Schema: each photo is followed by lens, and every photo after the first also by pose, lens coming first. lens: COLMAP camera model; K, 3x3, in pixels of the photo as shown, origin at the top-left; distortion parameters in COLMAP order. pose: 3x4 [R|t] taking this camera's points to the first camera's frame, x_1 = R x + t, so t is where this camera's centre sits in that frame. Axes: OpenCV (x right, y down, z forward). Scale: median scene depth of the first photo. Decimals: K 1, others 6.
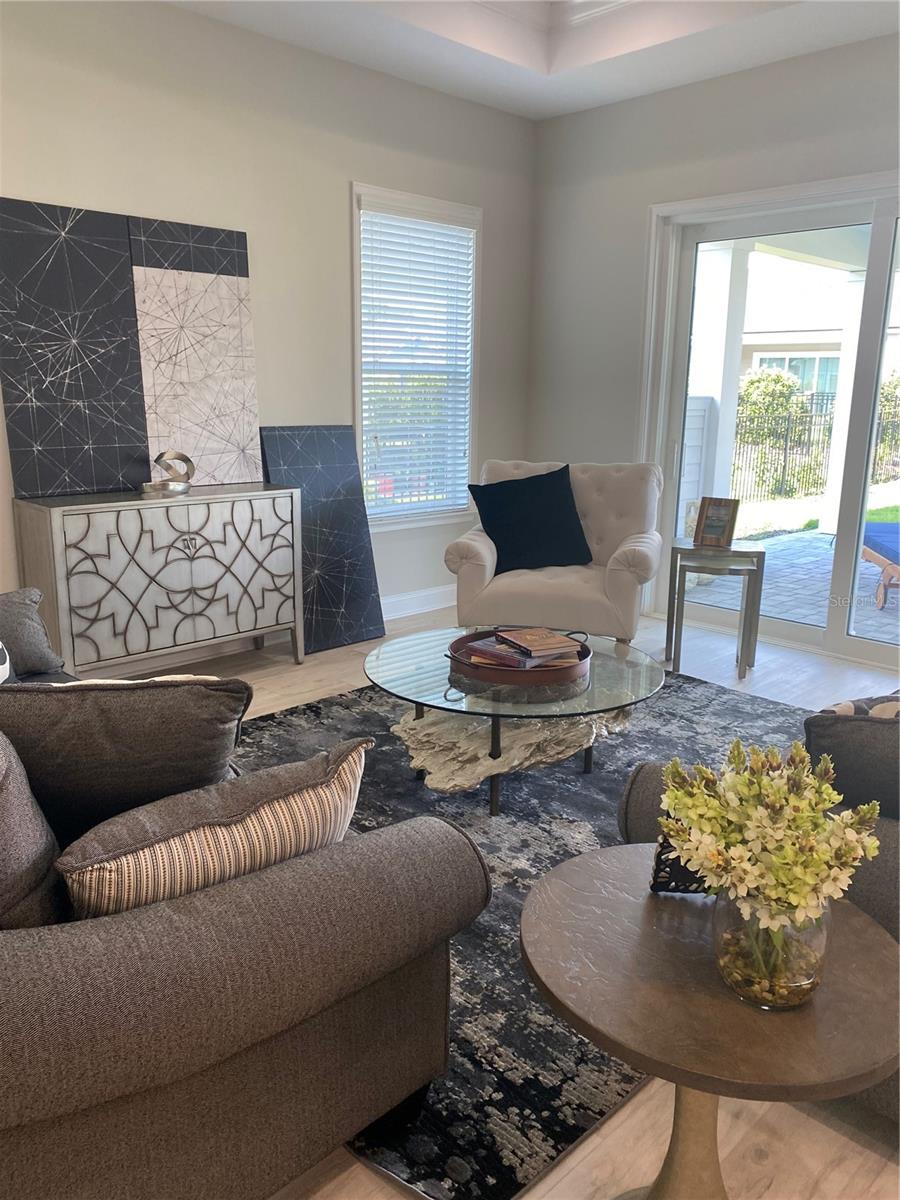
lens RADIAL K [[915.0, 0, 451.2], [0, 915.0, 594.8], [0, 0, 1]] dist [0.021108, -0.016506]
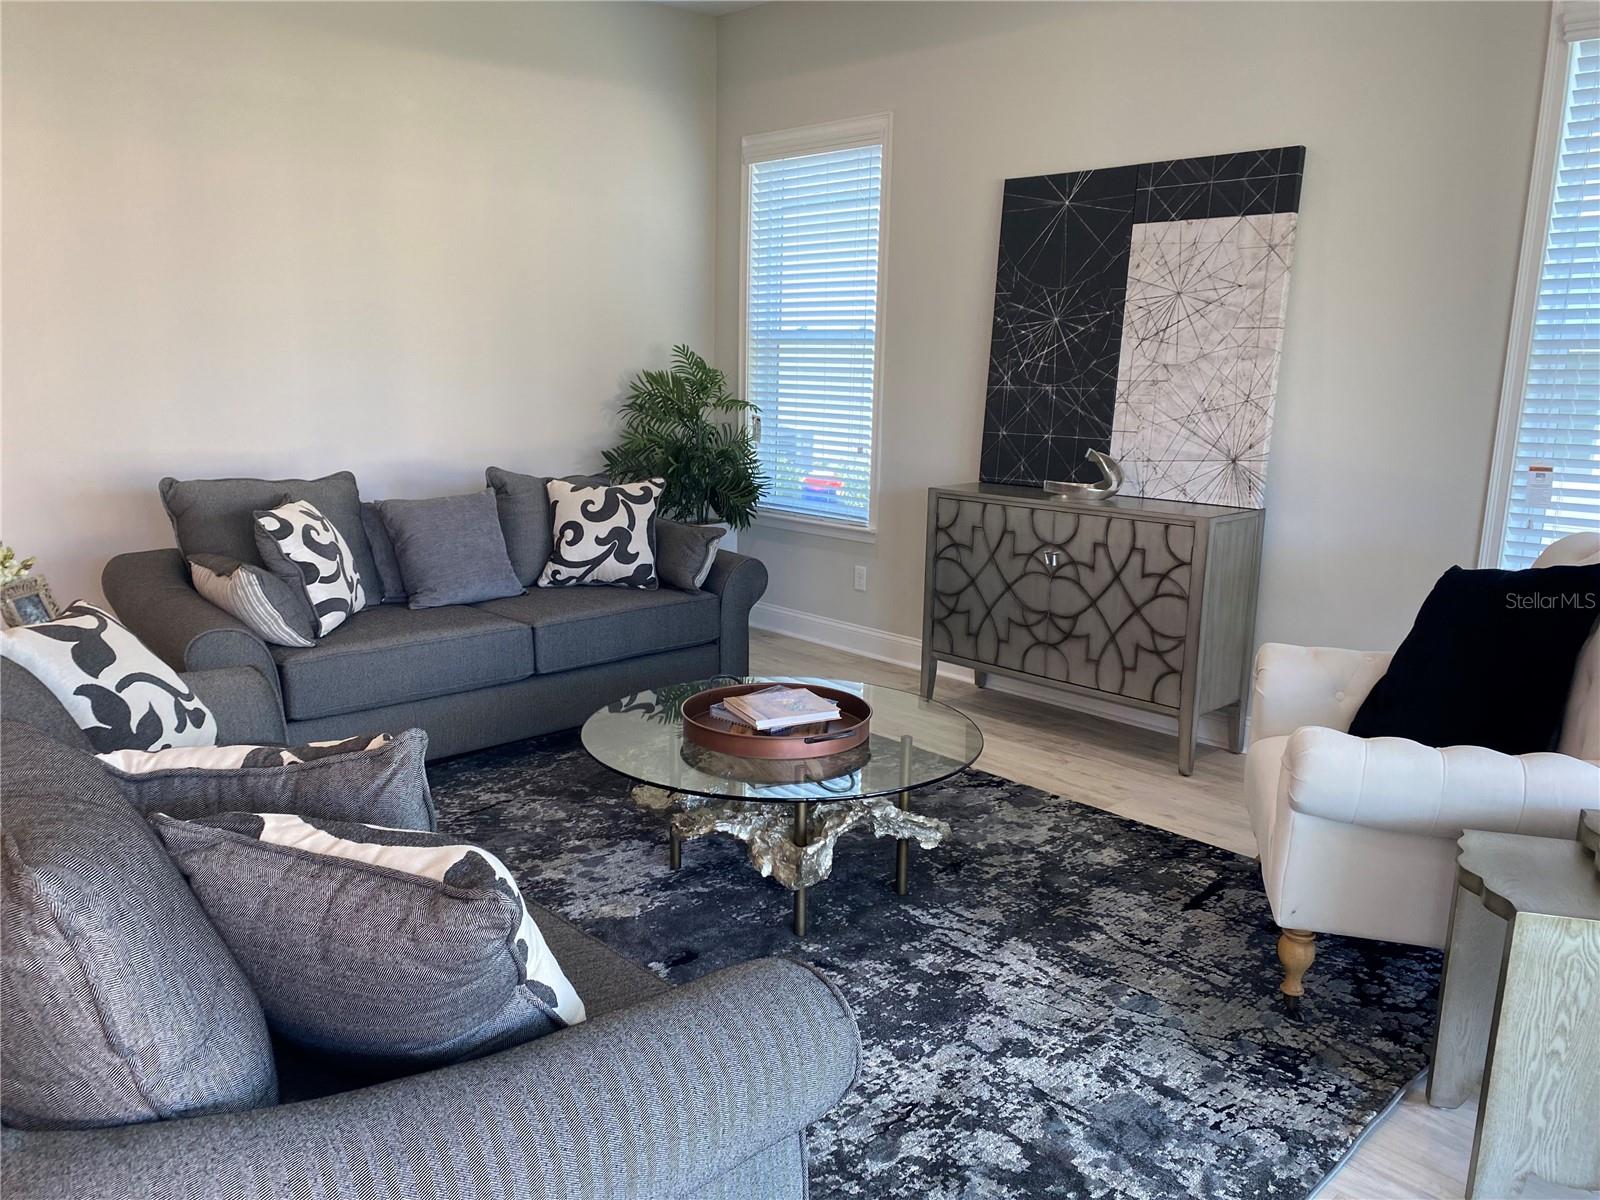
lens RADIAL K [[1220.0, 0, 785.9], [0, 1220.0, 612.9], [0, 0, 1]] dist [0.021108, -0.016506]
pose [[-0.029168, 0.191475, -0.981064, 0.782850], [-0.238543, 0.951790, 0.192854, -0.158051], [0.970694, 0.239651, 0.017913, 0.735857]]
